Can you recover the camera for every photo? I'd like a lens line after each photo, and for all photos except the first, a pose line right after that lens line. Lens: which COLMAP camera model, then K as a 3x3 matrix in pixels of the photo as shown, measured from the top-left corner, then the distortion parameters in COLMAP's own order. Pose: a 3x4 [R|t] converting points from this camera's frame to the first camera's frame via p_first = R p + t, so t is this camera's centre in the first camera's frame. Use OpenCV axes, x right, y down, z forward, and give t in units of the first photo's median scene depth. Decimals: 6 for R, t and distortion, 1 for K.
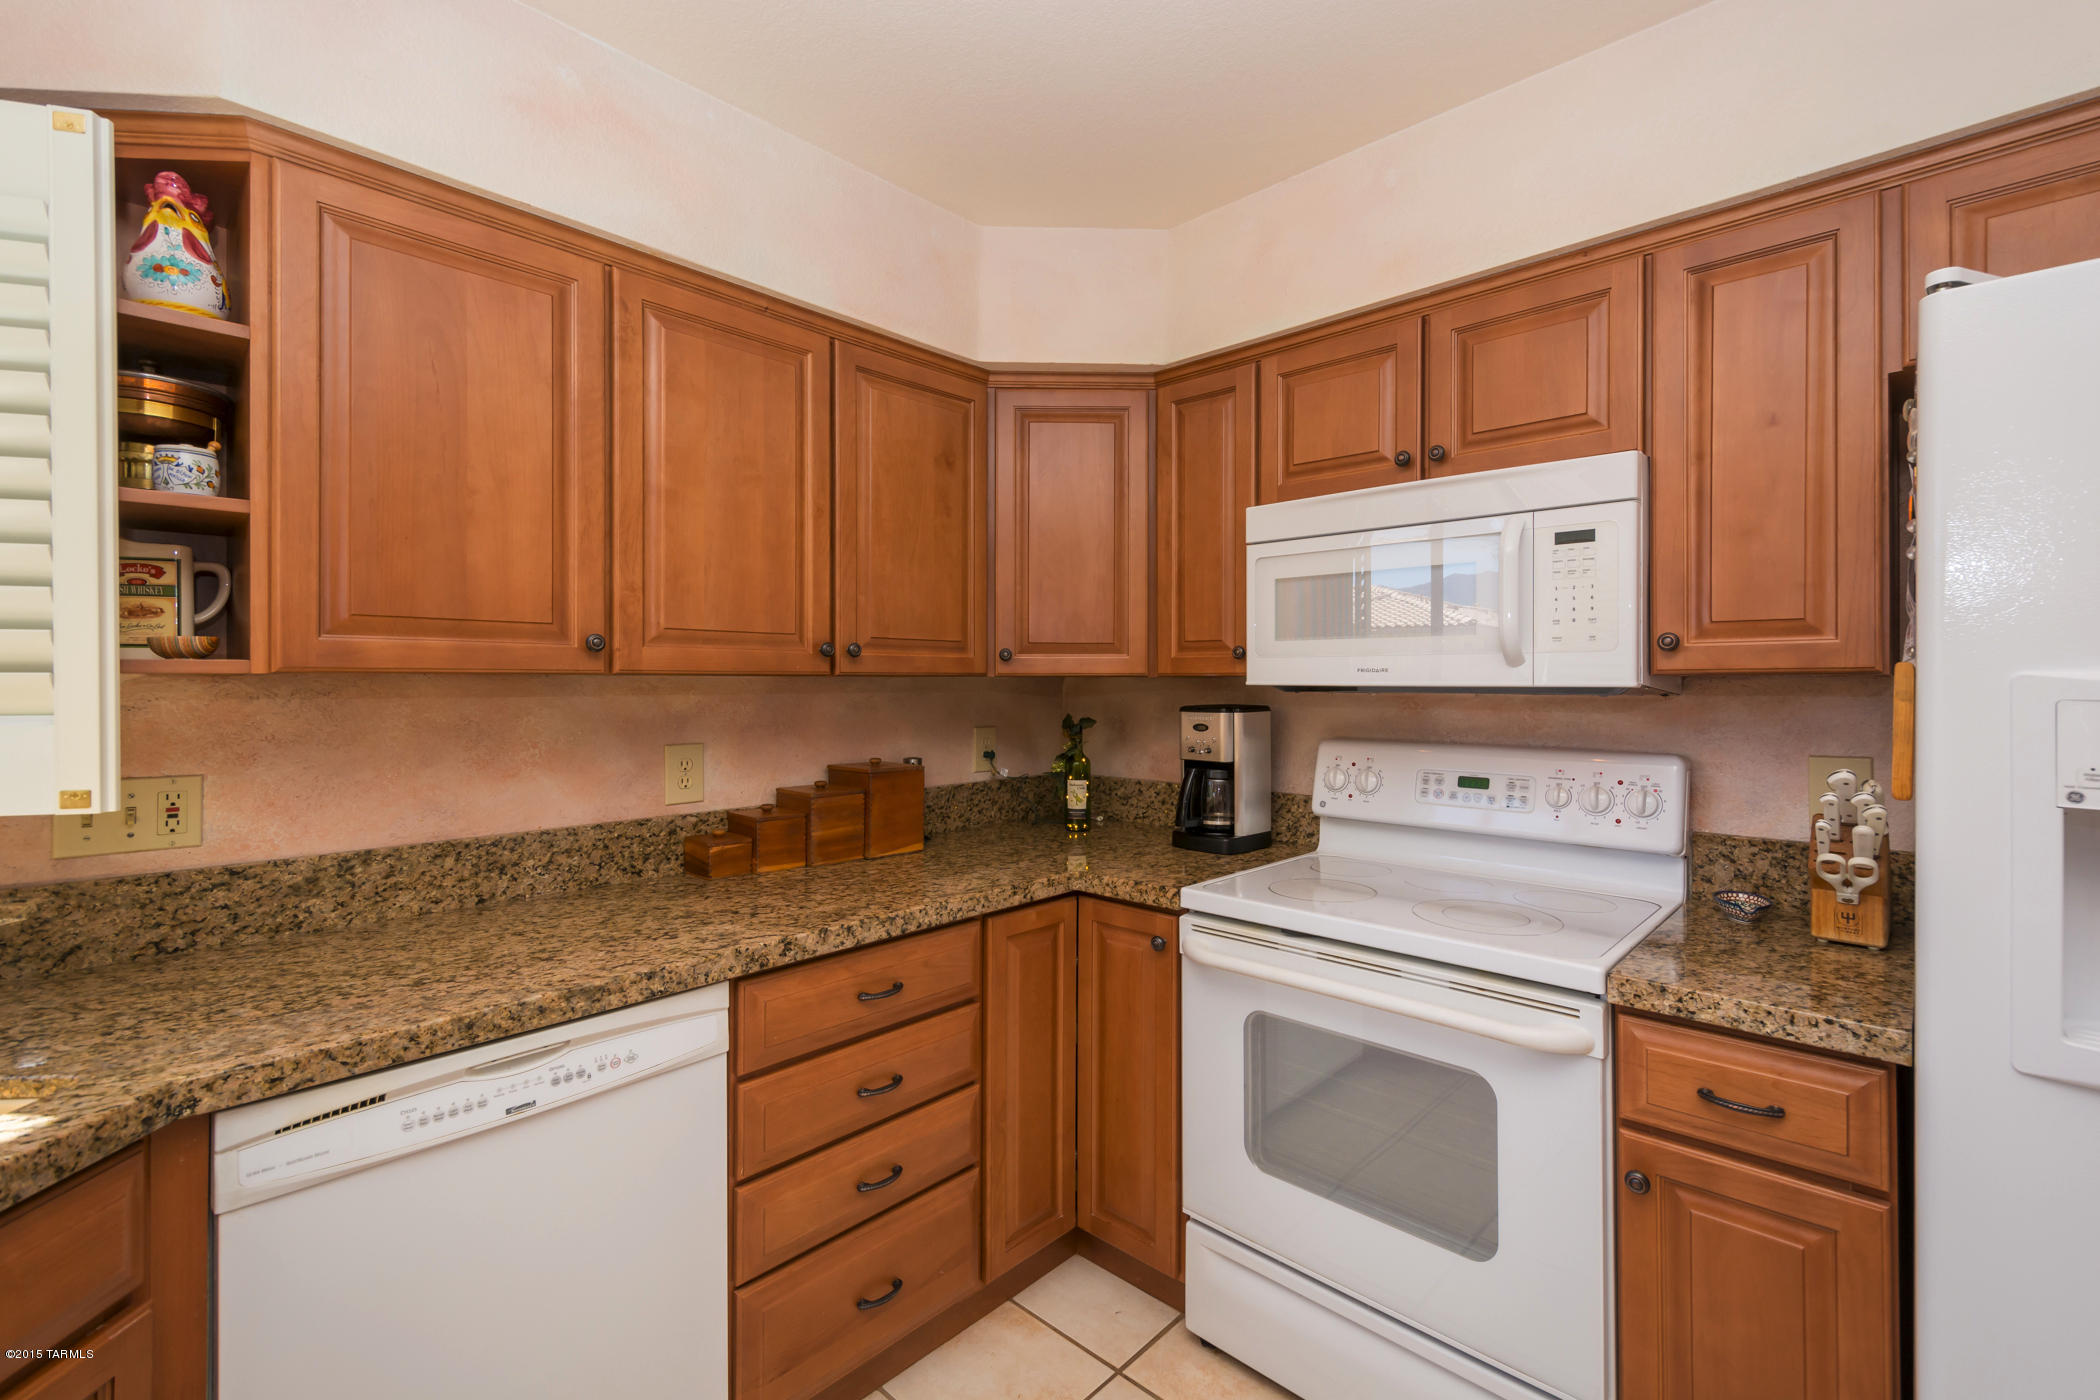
lens RADIAL K [[917.8, 0, 1055.4], [0, 917.8, 685.7], [0, 0, 1]] dist [0.022437, -0.010504]
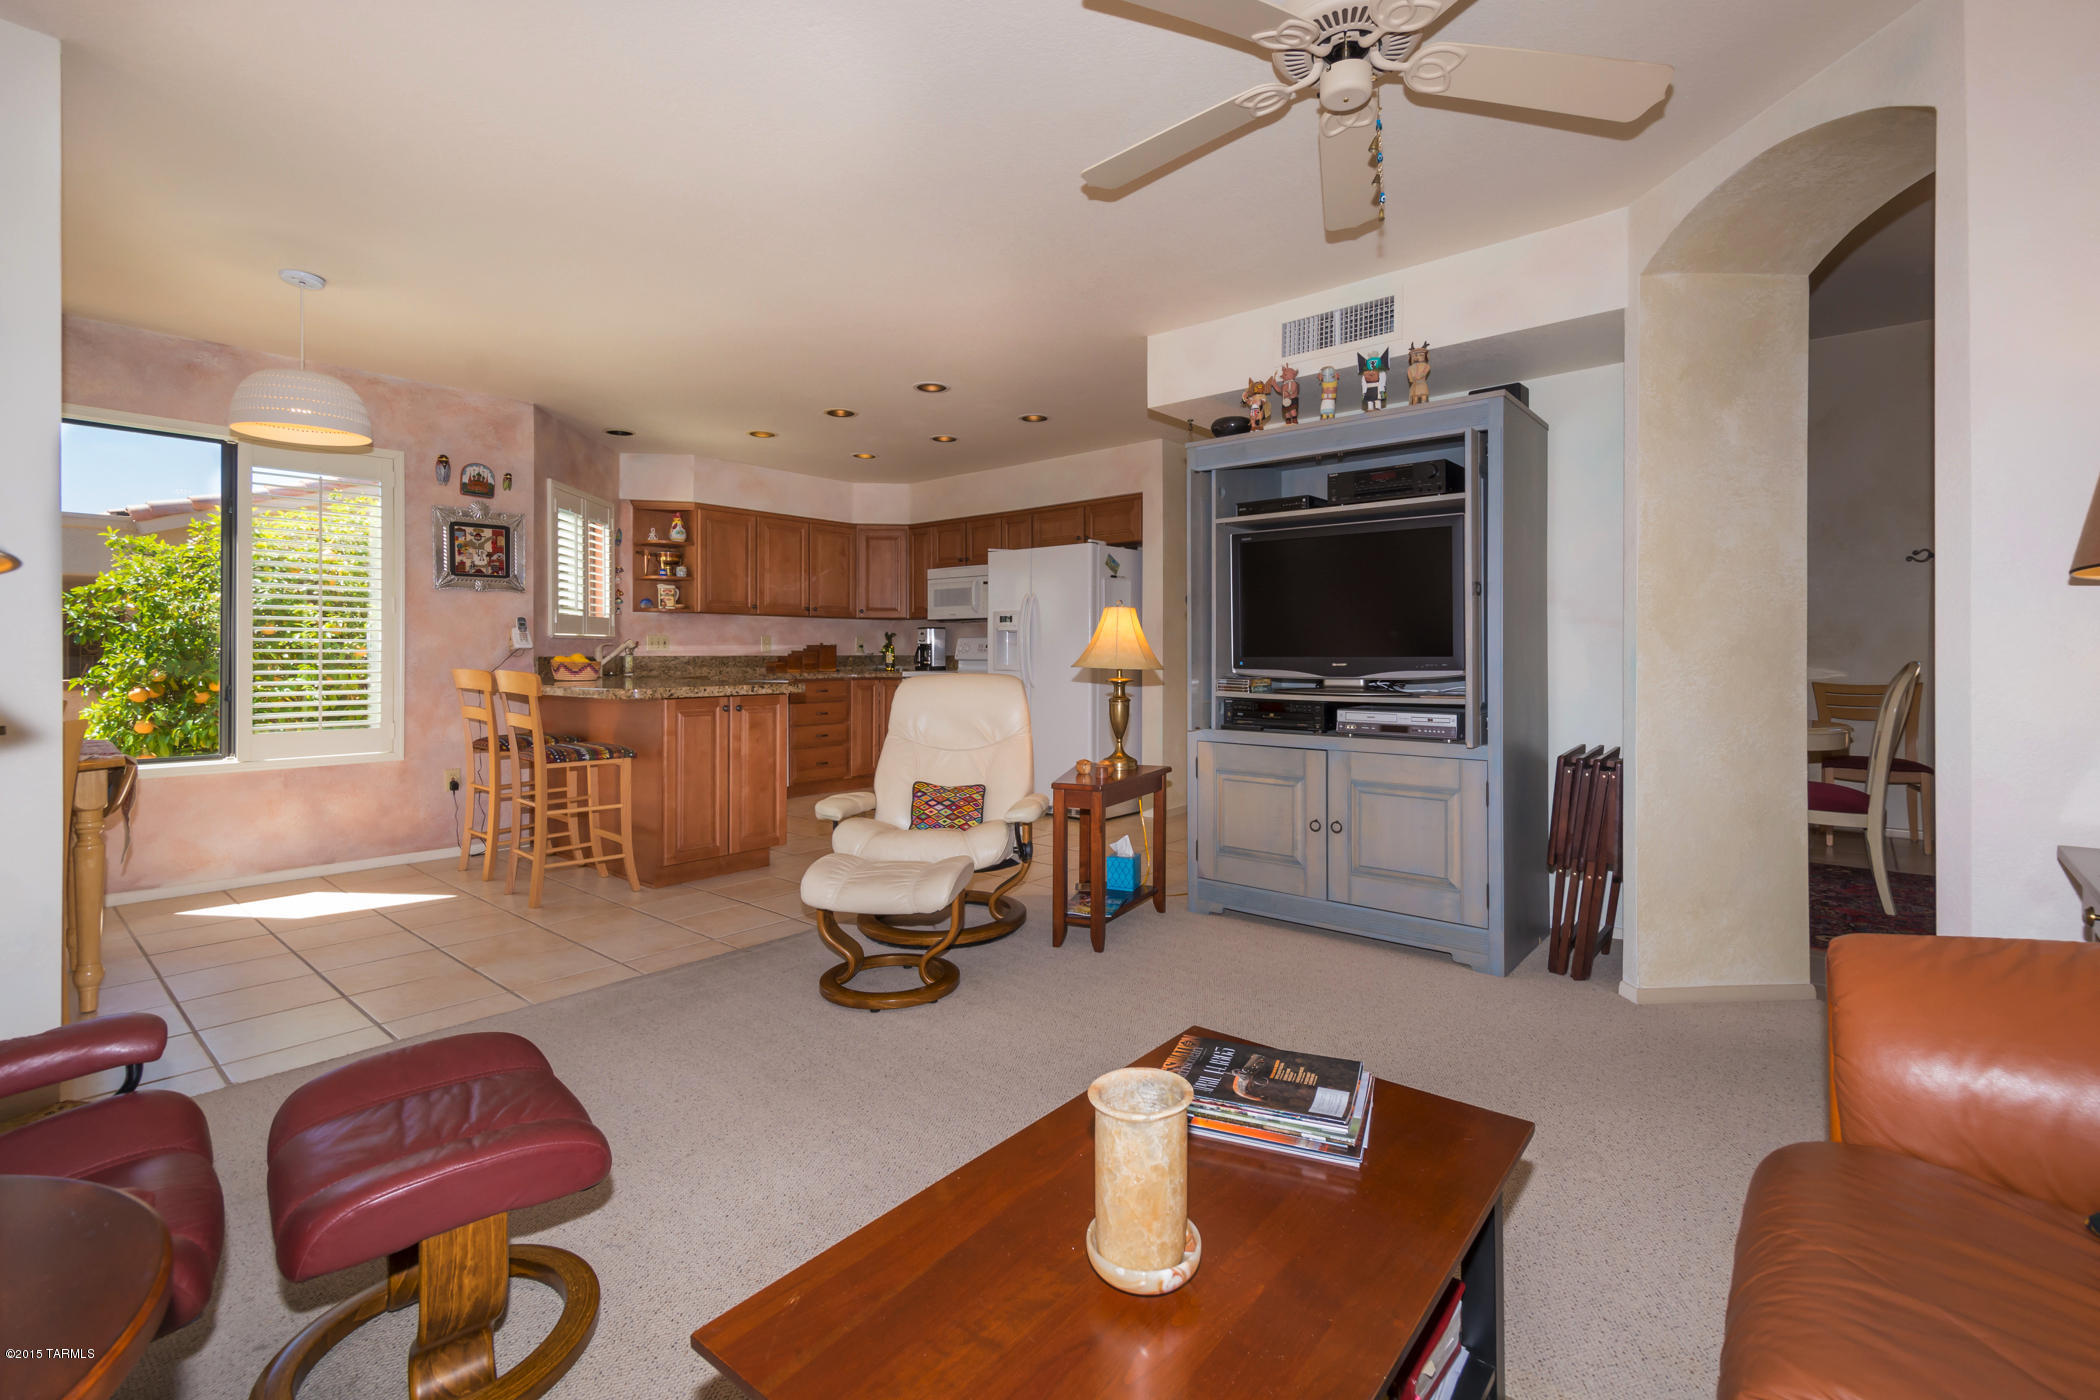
lens RADIAL K [[925.5, 0, 1074.6], [0, 925.5, 647.0], [0, 0, 1]] dist [0.009567, -0.000051]
pose [[0.997595, -0.000819, 0.069306, 0.585598], [0.001751, 0.999909, -0.013388, 0.172832], [-0.069288, 0.013477, 0.997506, -2.901359]]
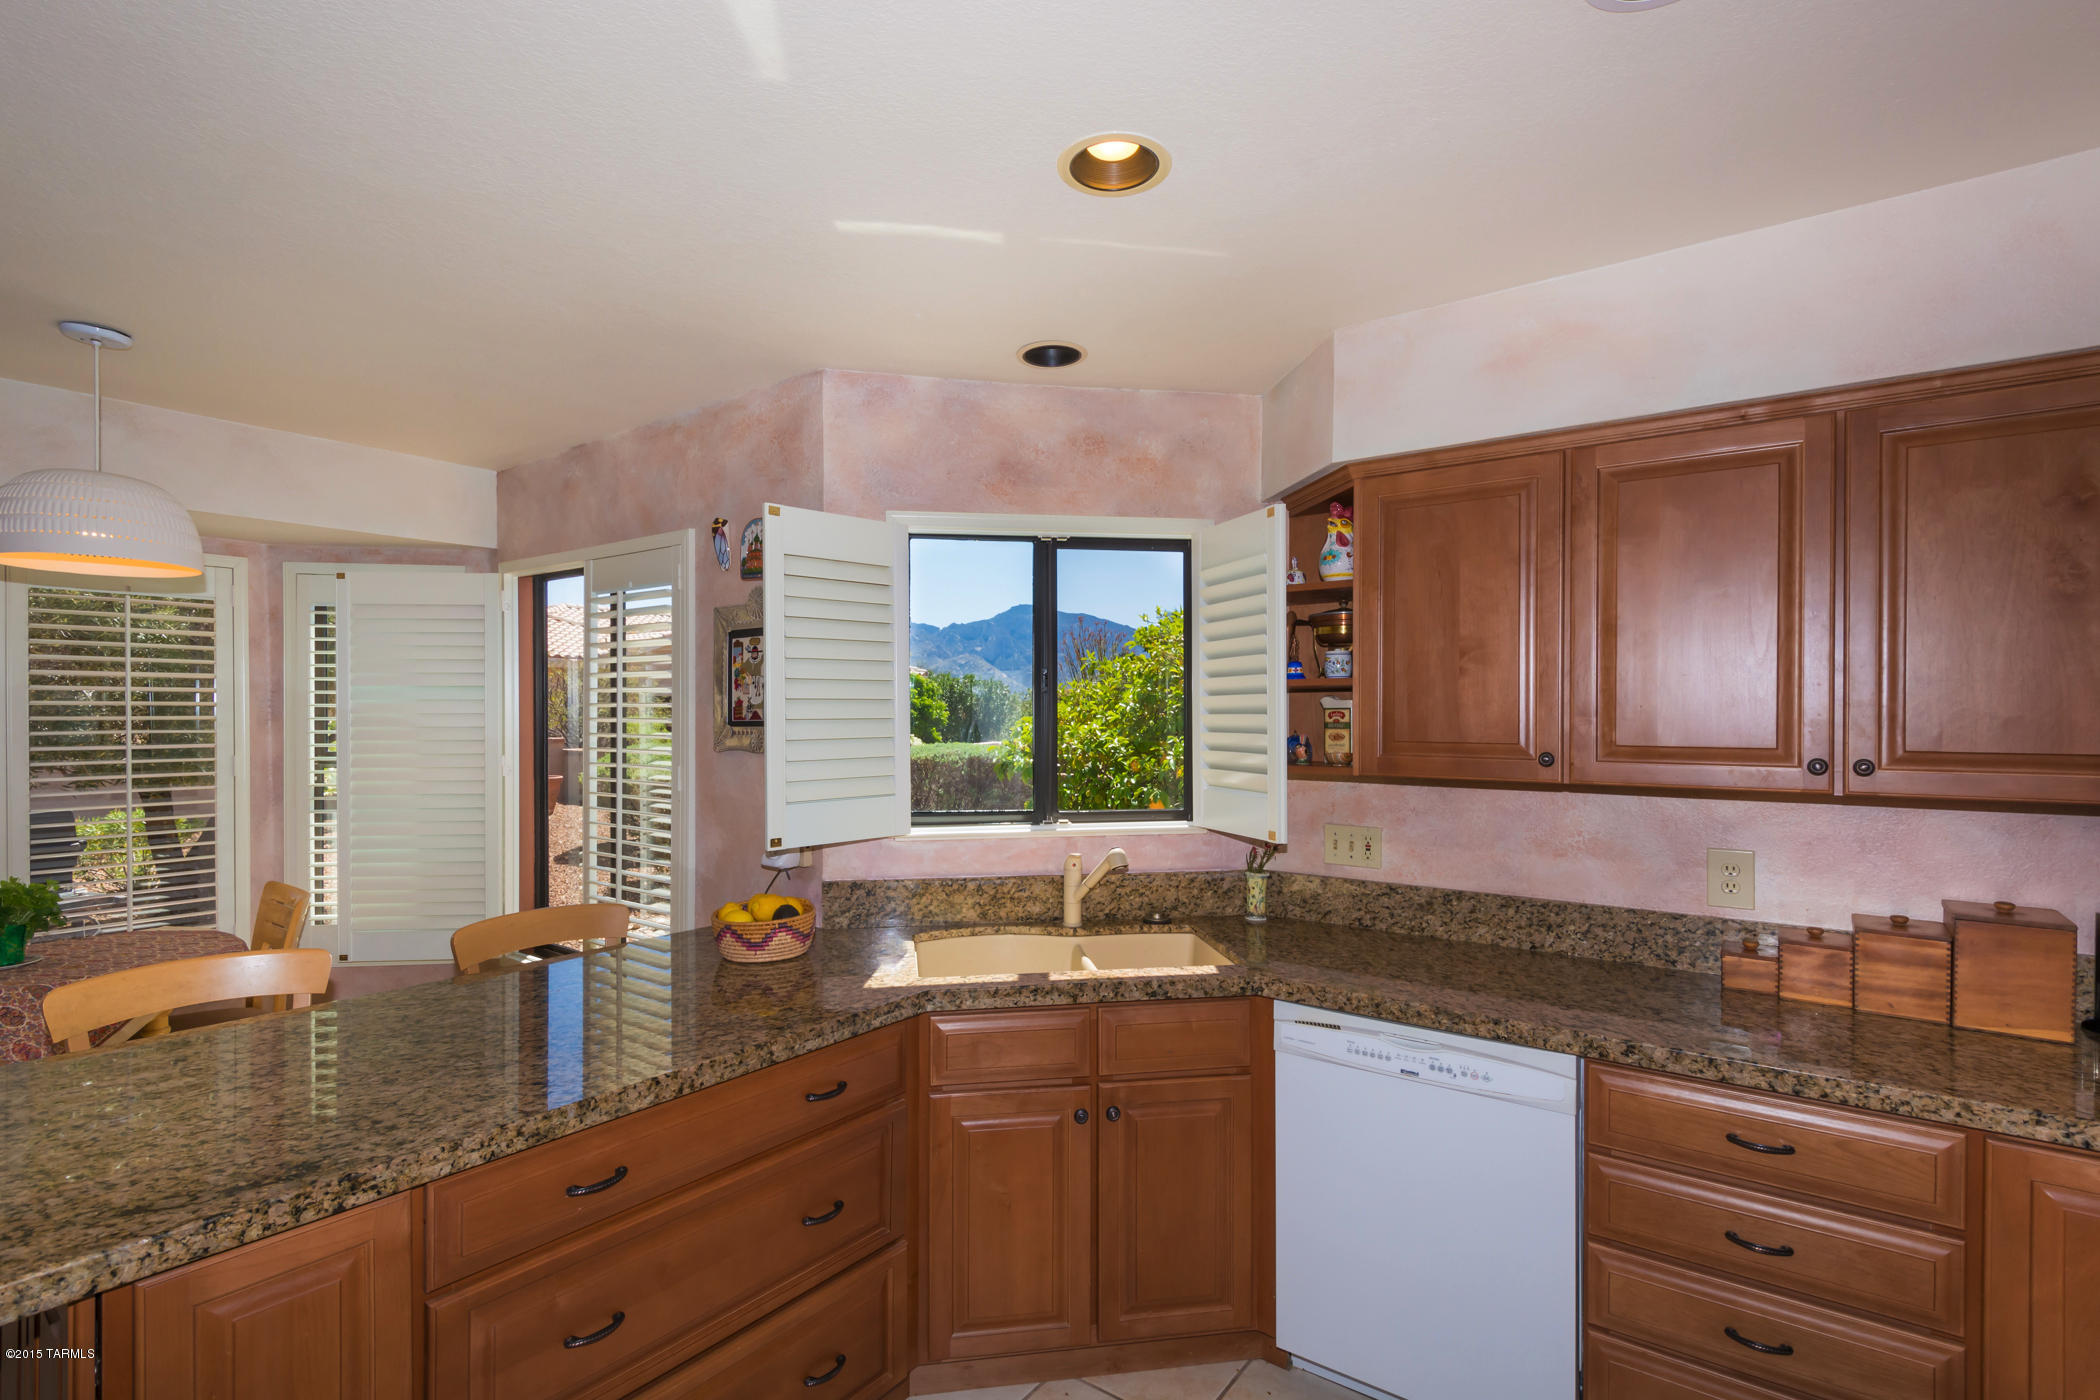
lens RADIAL K [[998.5, 0, 1046.9], [0, 998.5, 714.6], [0, 0, 1]] dist [-0.000741, -0.000257]
pose [[0.102461, 0.007181, -0.994711, 0.675238], [-0.005873, 0.999961, 0.006614, -0.096668], [0.994720, 0.005164, 0.102499, 0.157598]]
